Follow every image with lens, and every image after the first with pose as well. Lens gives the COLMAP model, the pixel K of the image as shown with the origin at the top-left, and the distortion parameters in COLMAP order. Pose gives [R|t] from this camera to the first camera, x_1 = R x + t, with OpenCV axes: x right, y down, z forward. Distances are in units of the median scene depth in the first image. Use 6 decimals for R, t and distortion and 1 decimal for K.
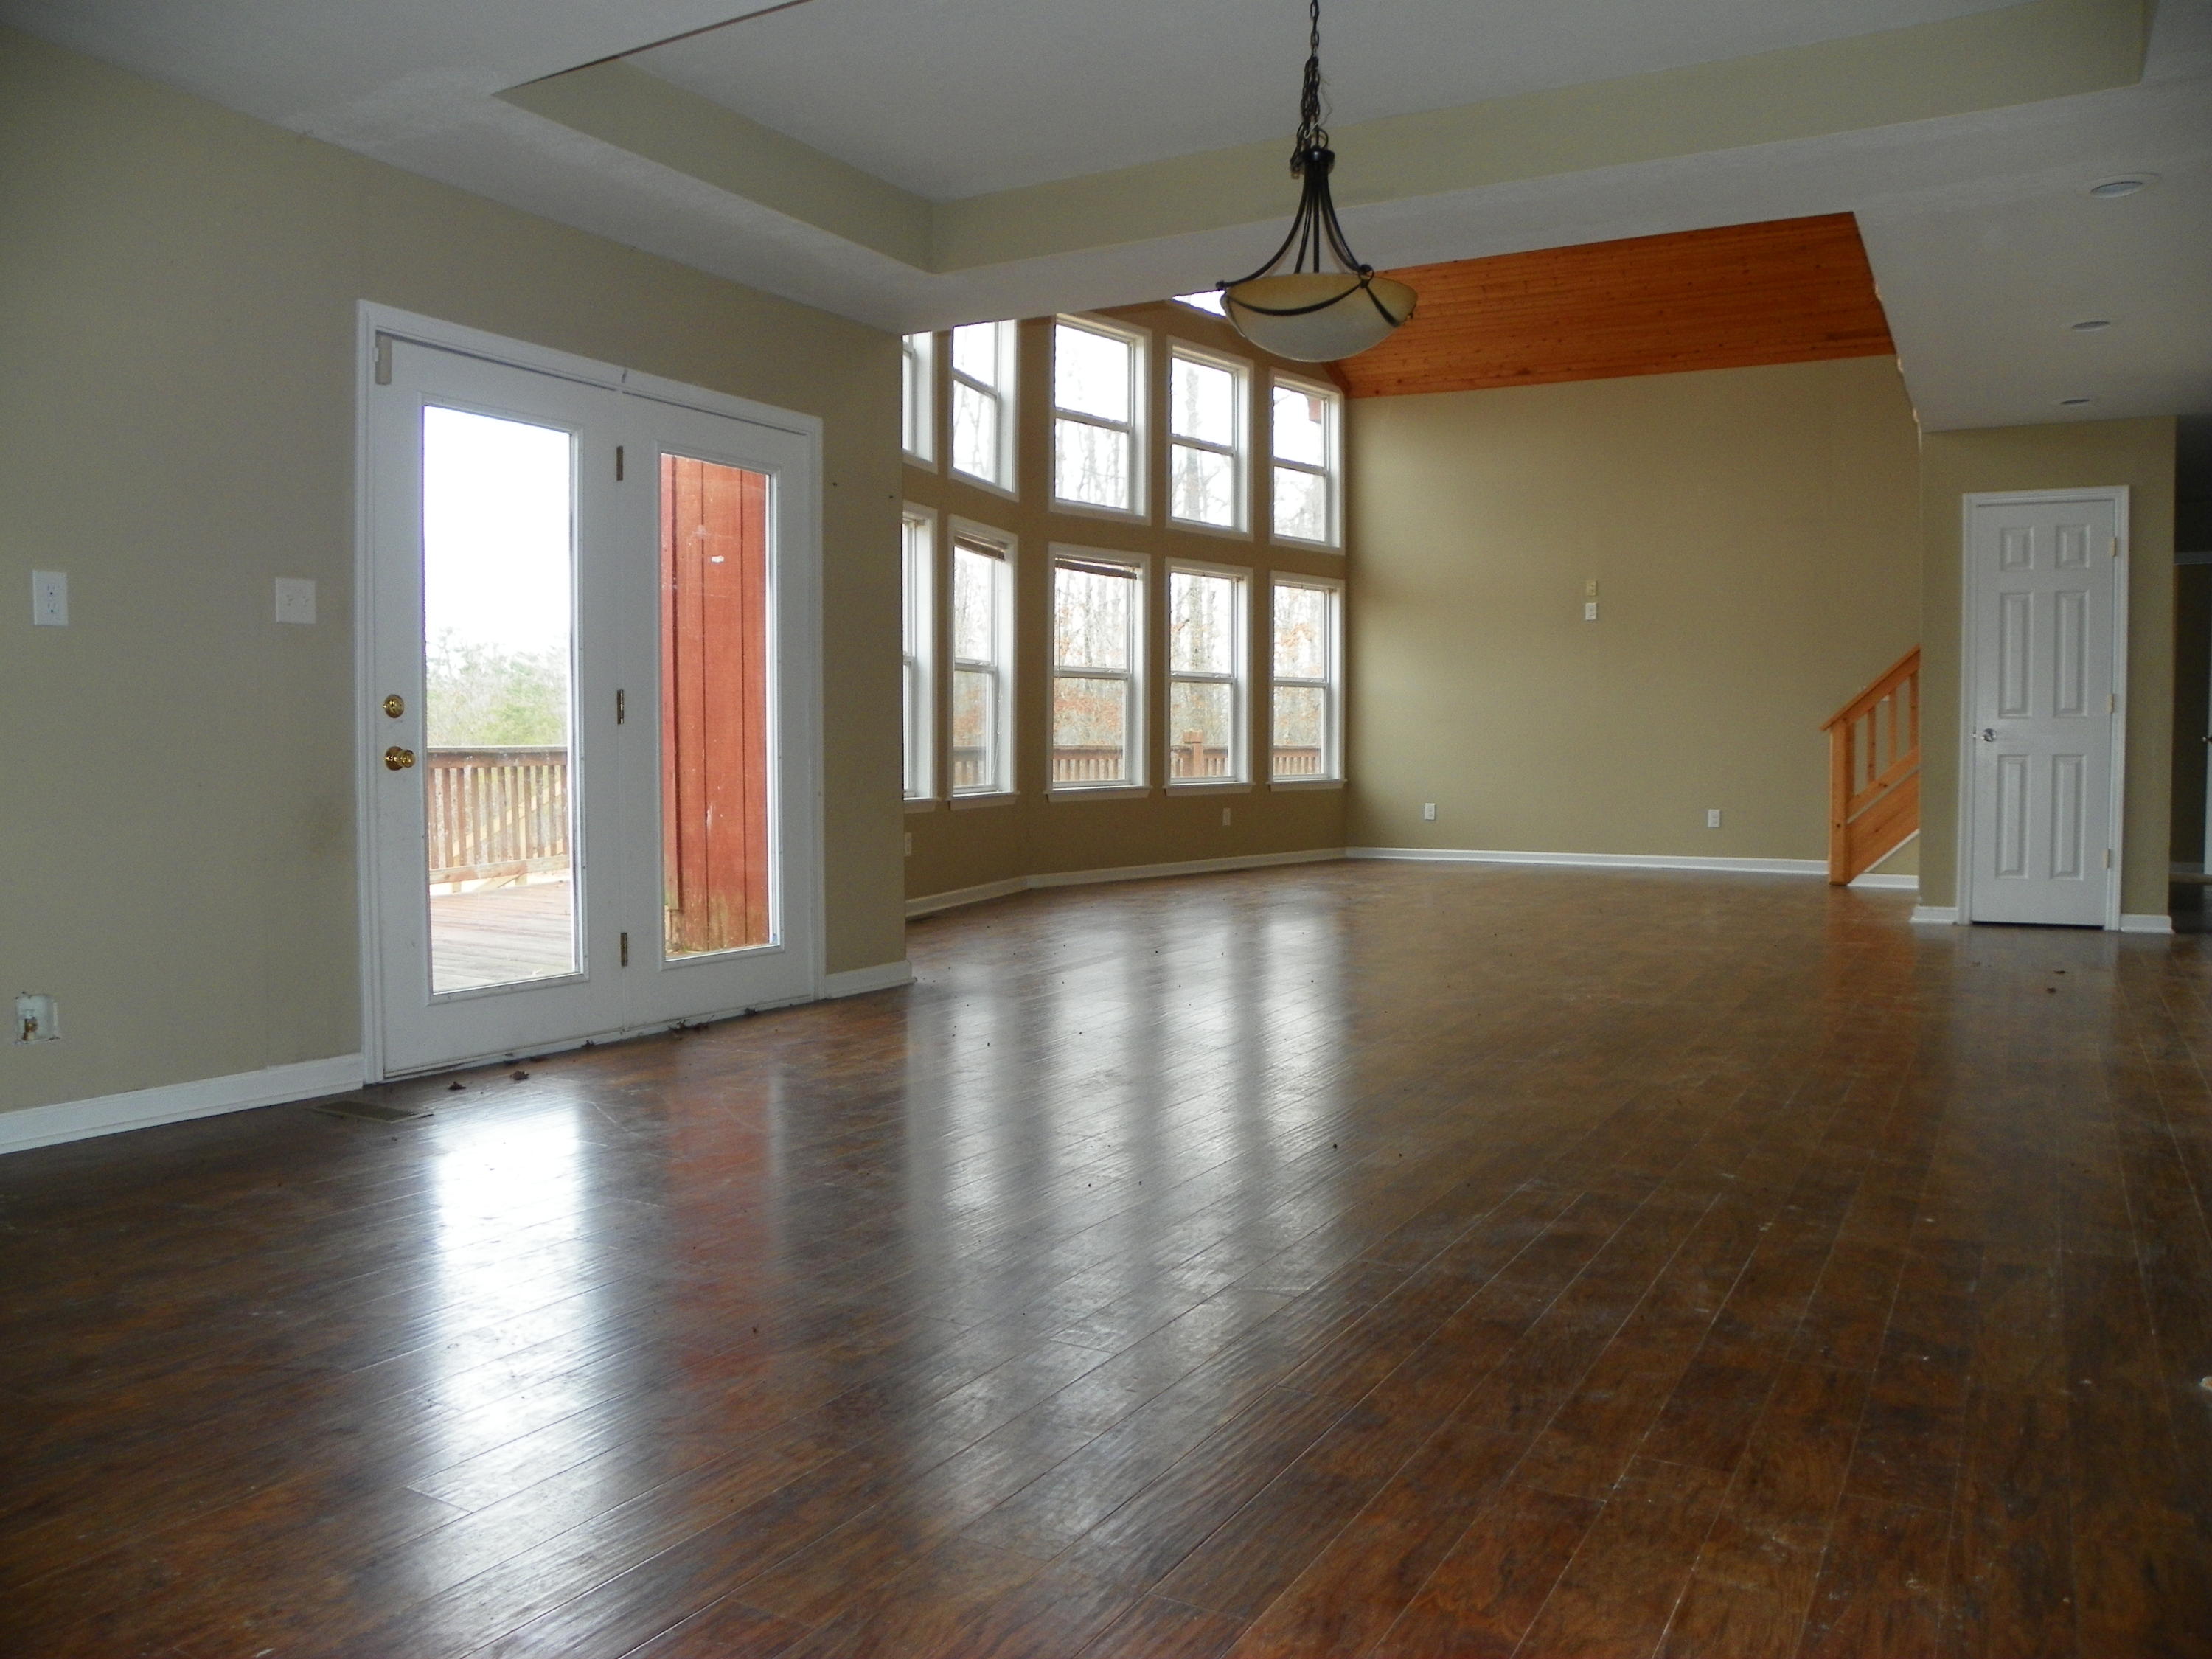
lens RADIAL K [[1685.2, 0, 1061.2], [0, 1685.2, 791.0], [0, 0, 1]] dist [-0.022433, -0.004583]
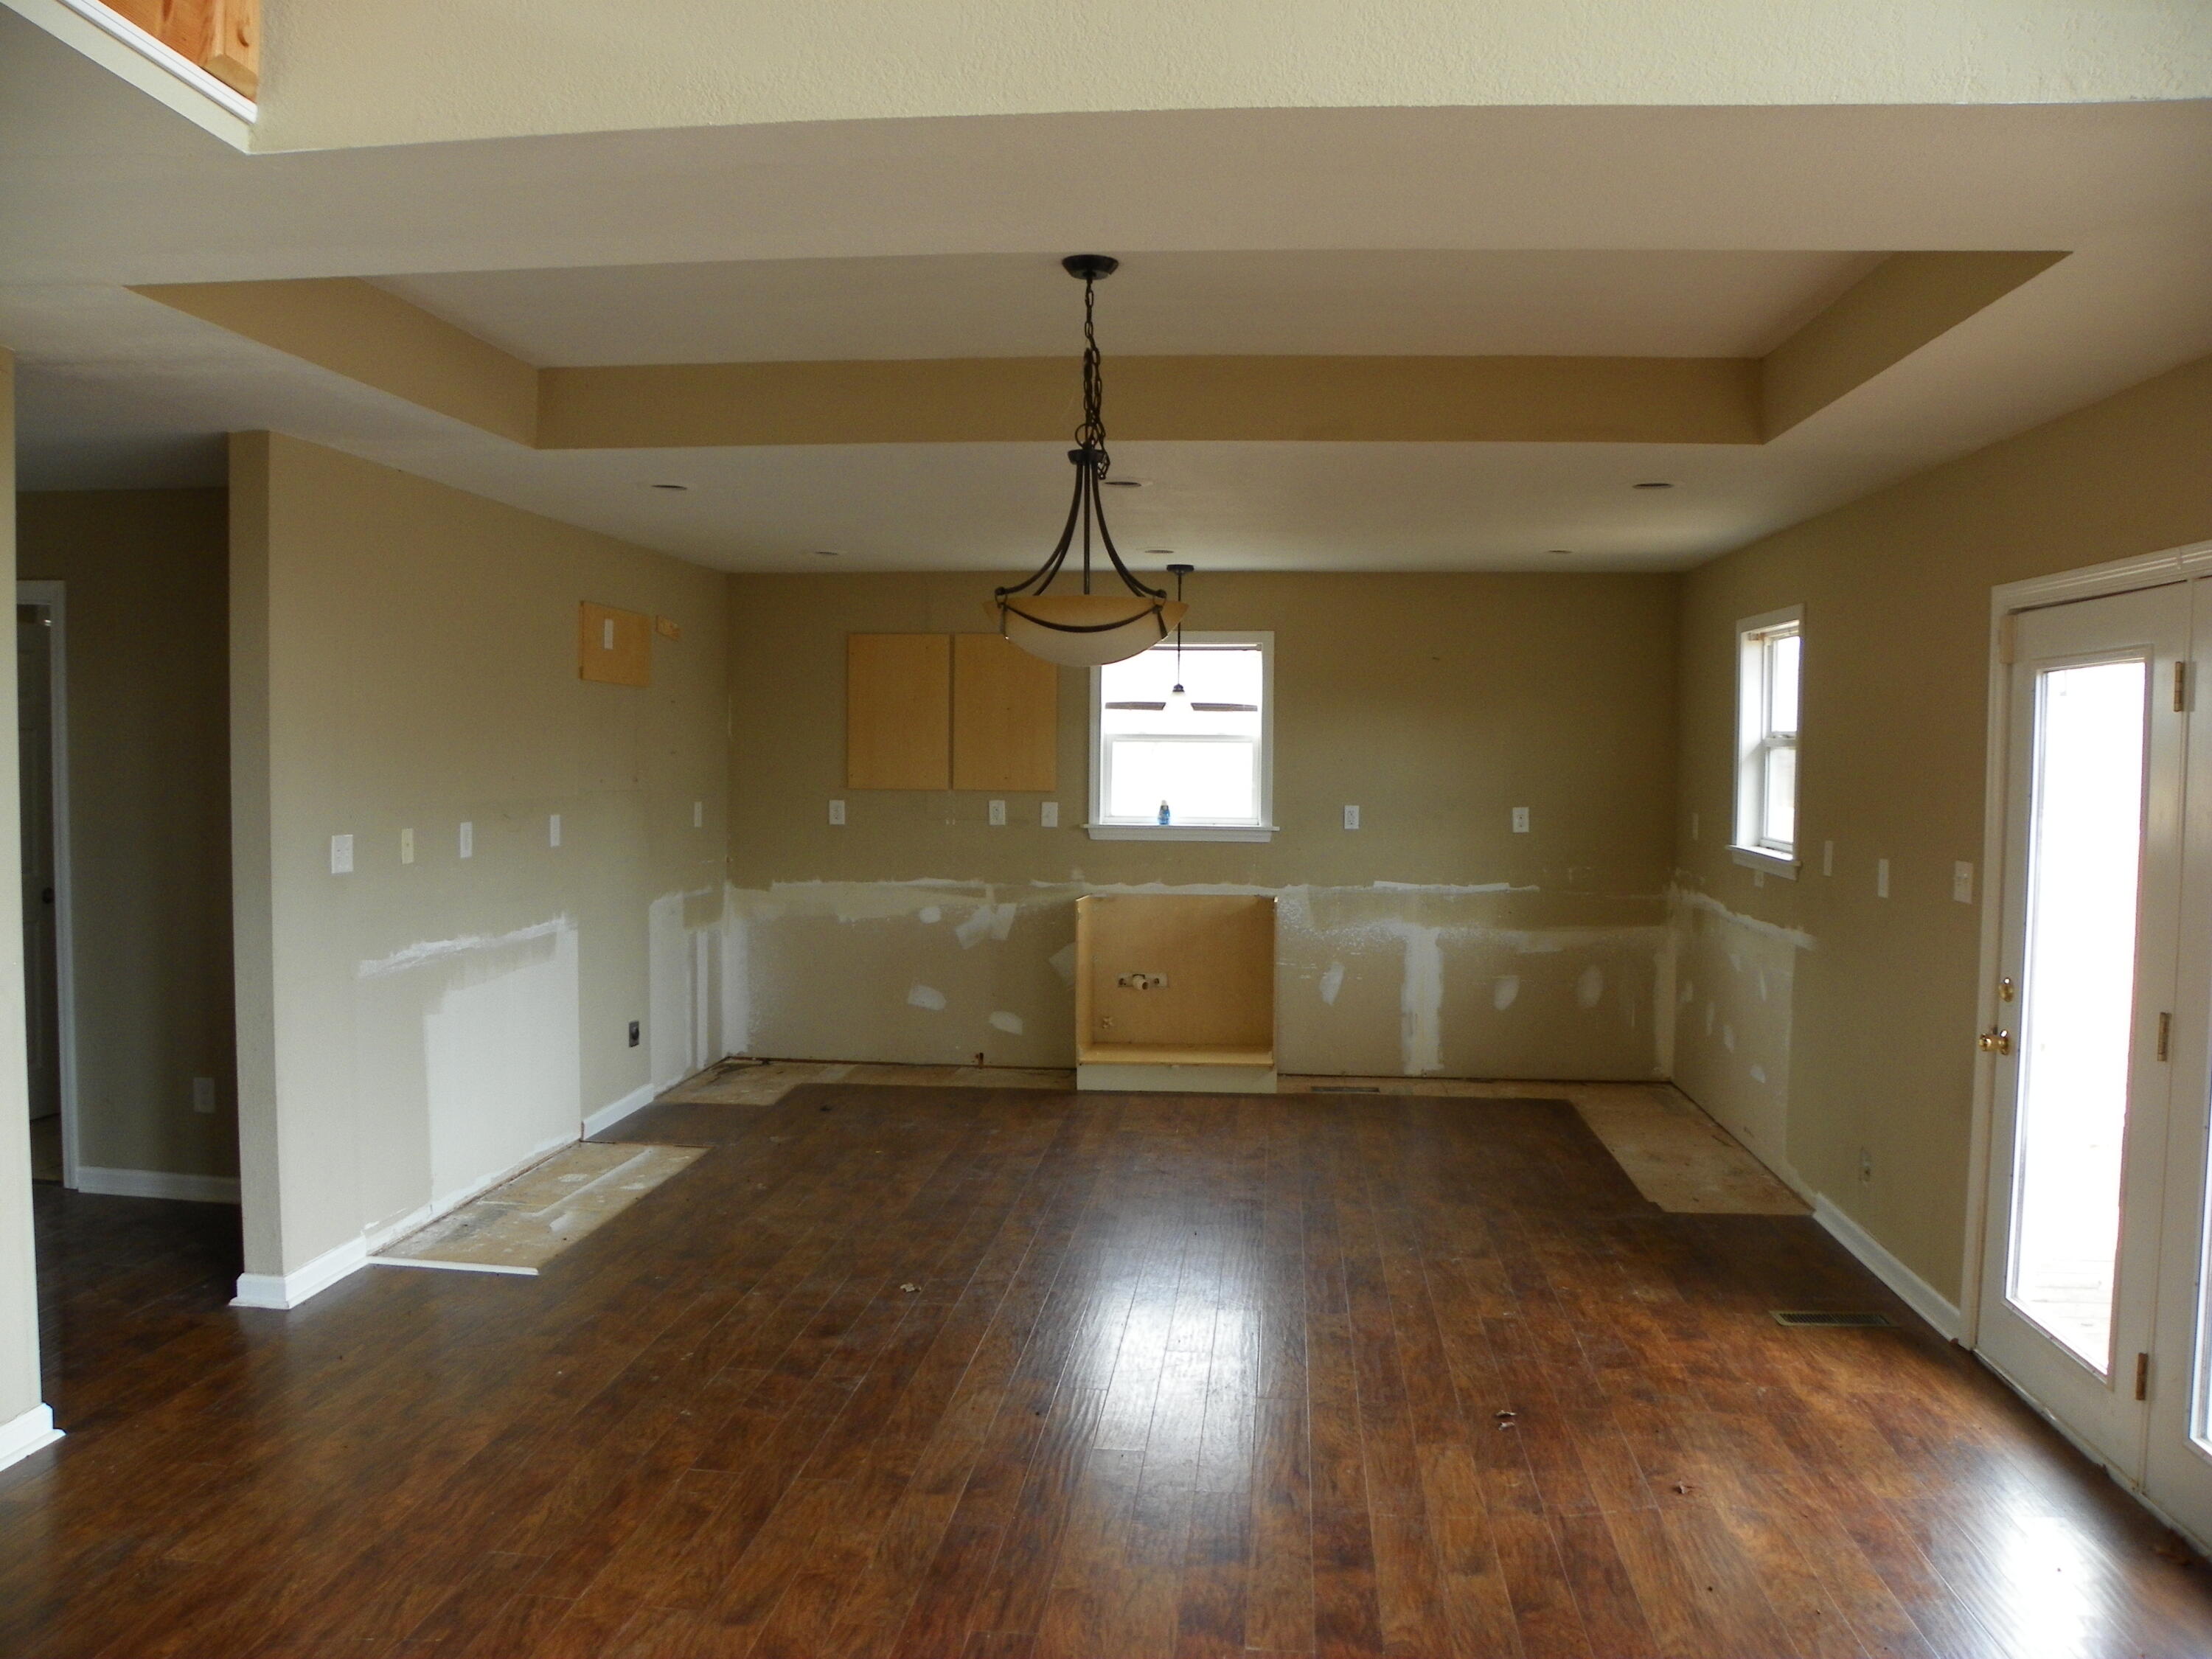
lens RADIAL K [[1685.2, 0, 1107.3], [0, 1685.2, 834.2], [0, 0, 1]] dist [-0.022433, -0.004583]
pose [[-0.902868, 0.000885, -0.429918, 0.570947], [-0.031159, 0.997233, 0.067491, -0.221782], [0.428788, 0.074331, -0.900342, 1.919379]]
